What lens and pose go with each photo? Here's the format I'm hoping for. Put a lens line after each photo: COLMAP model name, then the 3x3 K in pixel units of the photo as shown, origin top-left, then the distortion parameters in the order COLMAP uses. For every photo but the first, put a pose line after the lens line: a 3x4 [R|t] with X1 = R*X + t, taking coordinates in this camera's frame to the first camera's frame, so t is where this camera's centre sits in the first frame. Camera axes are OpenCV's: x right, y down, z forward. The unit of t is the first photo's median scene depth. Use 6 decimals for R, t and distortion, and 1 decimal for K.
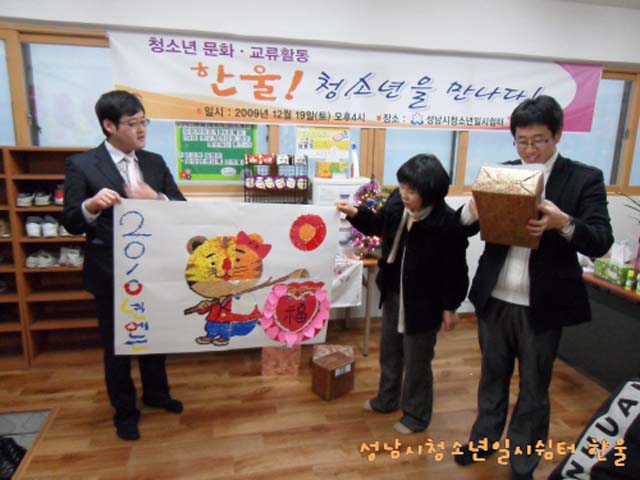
lens RADIAL K [[450.5, 0, 316.9], [0, 450.5, 242.1], [0, 0, 1]] dist [0.004361, -0.018722]
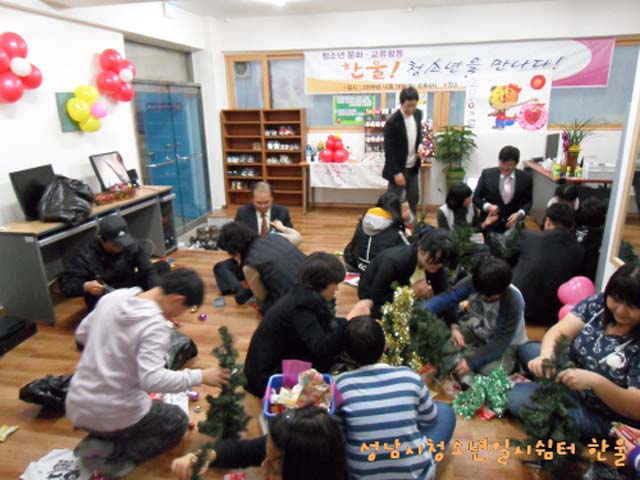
lens RADIAL K [[450.5, 0, 320.2], [0, 450.5, 243.2], [0, 0, 1]] dist [0.004361, -0.018722]
pose [[0.910848, 0.081697, -0.404576, 0.483829], [-0.047867, 0.994509, 0.093058, 0.203168], [0.409957, -0.065396, 0.909758, -0.862888]]
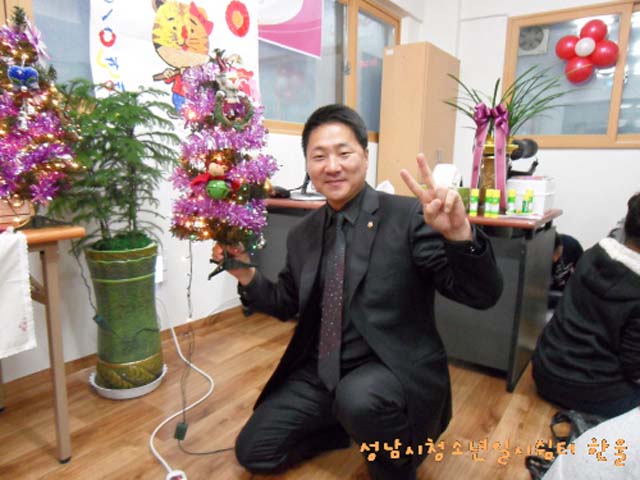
lens RADIAL K [[450.5, 0, 319.3], [0, 450.5, 243.7], [0, 0, 1]] dist [0.004361, -0.018722]
pose [[0.736808, -0.134417, 0.662605, 0.029573], [0.148295, 0.988303, 0.035586, 0.070688], [-0.659638, 0.072041, 0.748123, 0.513007]]
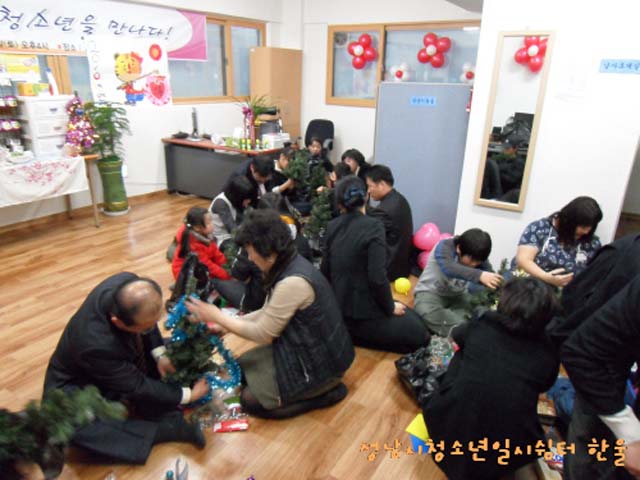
lens RADIAL K [[450.5, 0, 320.9], [0, 450.5, 238.6], [0, 0, 1]] dist [0.004361, -0.018722]
pose [[0.708031, -0.247404, 0.661425, -0.336523], [0.144087, 0.967531, 0.207662, 0.097439], [-0.691325, -0.051729, 0.720690, -0.483255]]
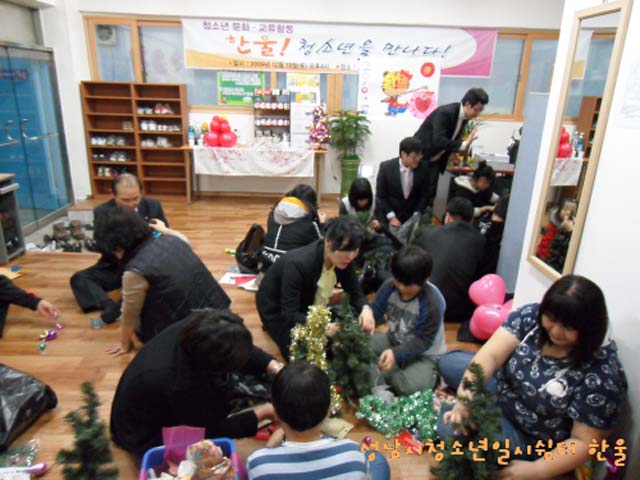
lens RADIAL K [[450.5, 0, 321.7], [0, 450.5, 242.3], [0, 0, 1]] dist [0.004361, -0.018722]
pose [[0.983679, 0.064811, -0.167855, 0.426539], [-0.045523, 0.992169, 0.116313, 0.181070], [0.174078, -0.106773, 0.978926, -0.729876]]
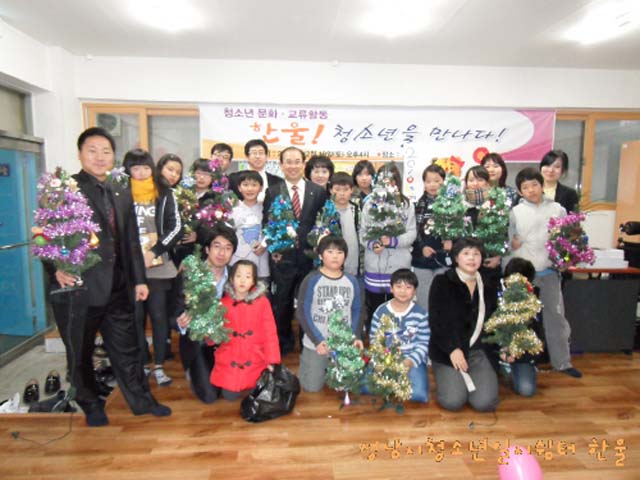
lens RADIAL K [[450.5, 0, 320.4], [0, 450.5, 241.2], [0, 0, 1]] dist [0.004361, -0.018722]
pose [[0.989095, -0.002683, -0.147257, 0.176120], [-0.011772, 0.995195, -0.097204, 0.143734], [0.146810, 0.097878, 0.984310, -0.417665]]
